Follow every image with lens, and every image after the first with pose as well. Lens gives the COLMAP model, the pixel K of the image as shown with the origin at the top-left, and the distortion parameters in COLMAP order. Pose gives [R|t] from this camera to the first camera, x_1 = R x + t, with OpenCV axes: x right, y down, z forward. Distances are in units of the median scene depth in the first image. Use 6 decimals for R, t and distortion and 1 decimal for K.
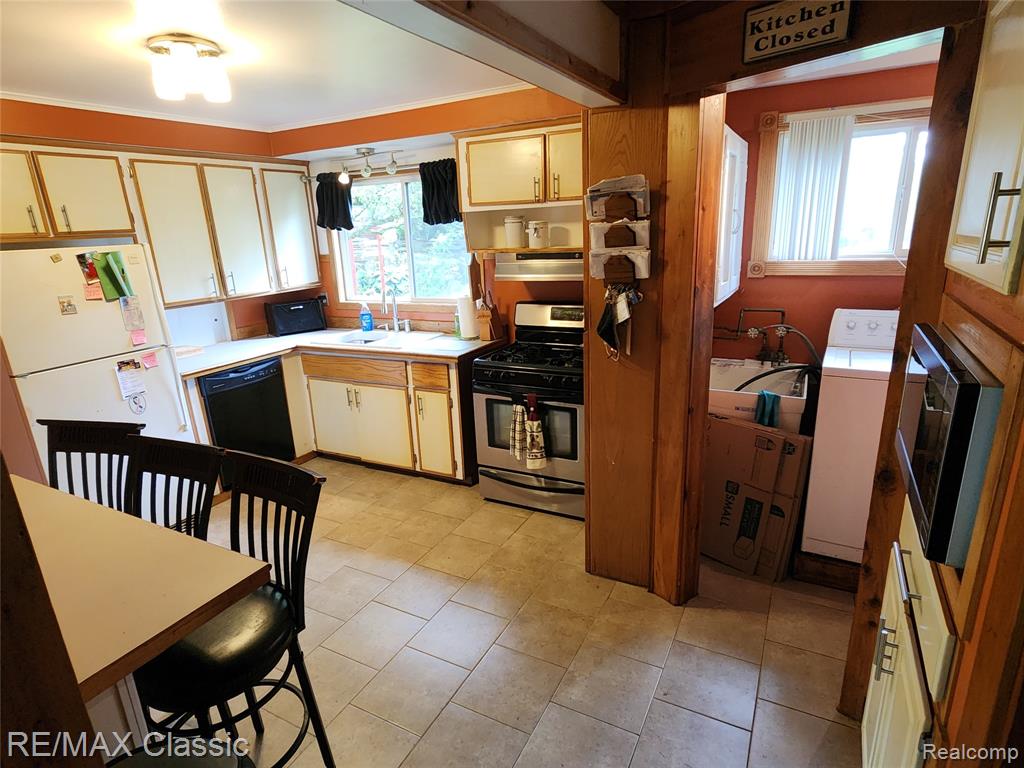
lens RADIAL K [[559.4, 0, 507.3], [0, 559.4, 394.4], [0, 0, 1]] dist [-0.000661, -0.000191]
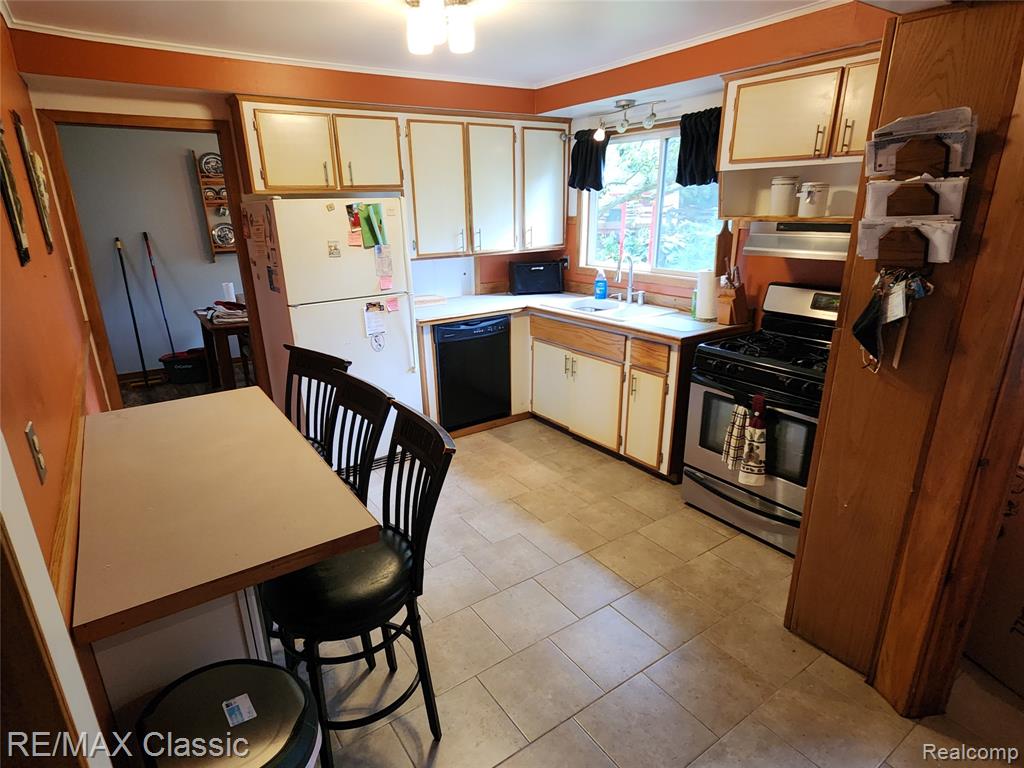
lens RADIAL K [[559.4, 0, 507.3], [0, 559.4, 394.4], [0, 0, 1]] dist [-0.000661, -0.000191]
pose [[0.886691, 0.176171, -0.427485, 0.060158], [-0.153263, 0.984283, 0.087733, -0.016229], [0.436222, -0.012274, 0.899755, 0.090509]]
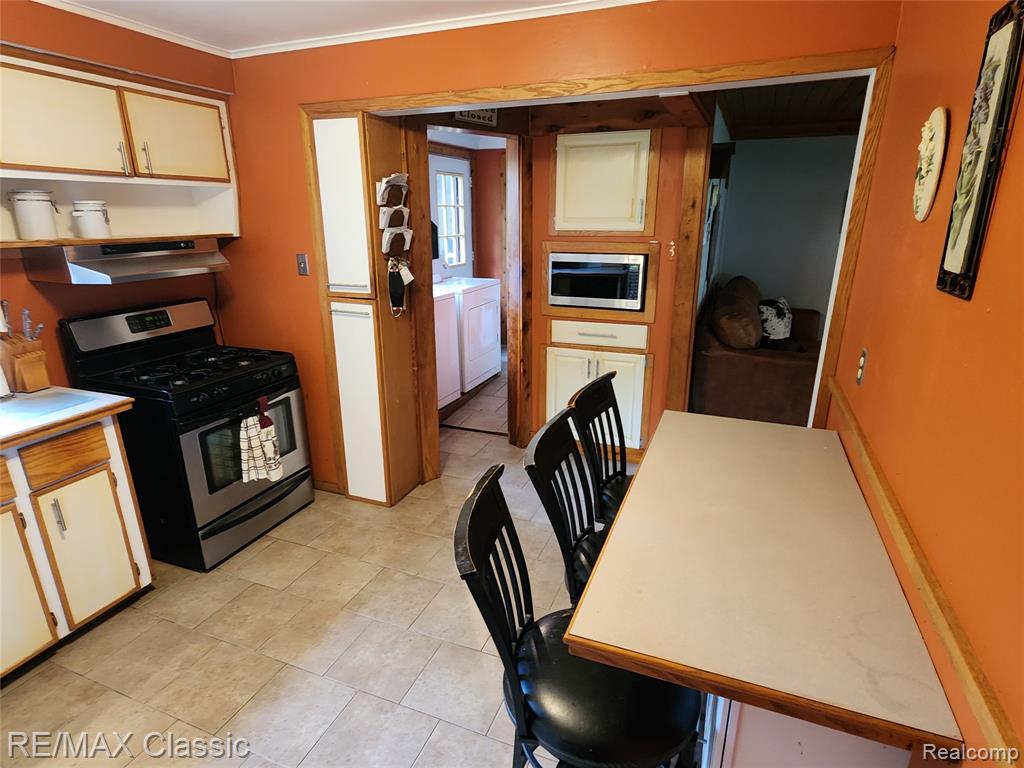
lens RADIAL K [[559.4, 0, 507.3], [0, 559.4, 394.4], [0, 0, 1]] dist [-0.000661, -0.000191]
pose [[-0.100457, -0.266931, 0.958466, -0.775347], [0.291327, 0.913225, 0.284866, -0.132295], [-0.951334, 0.307844, -0.013976, 0.584261]]
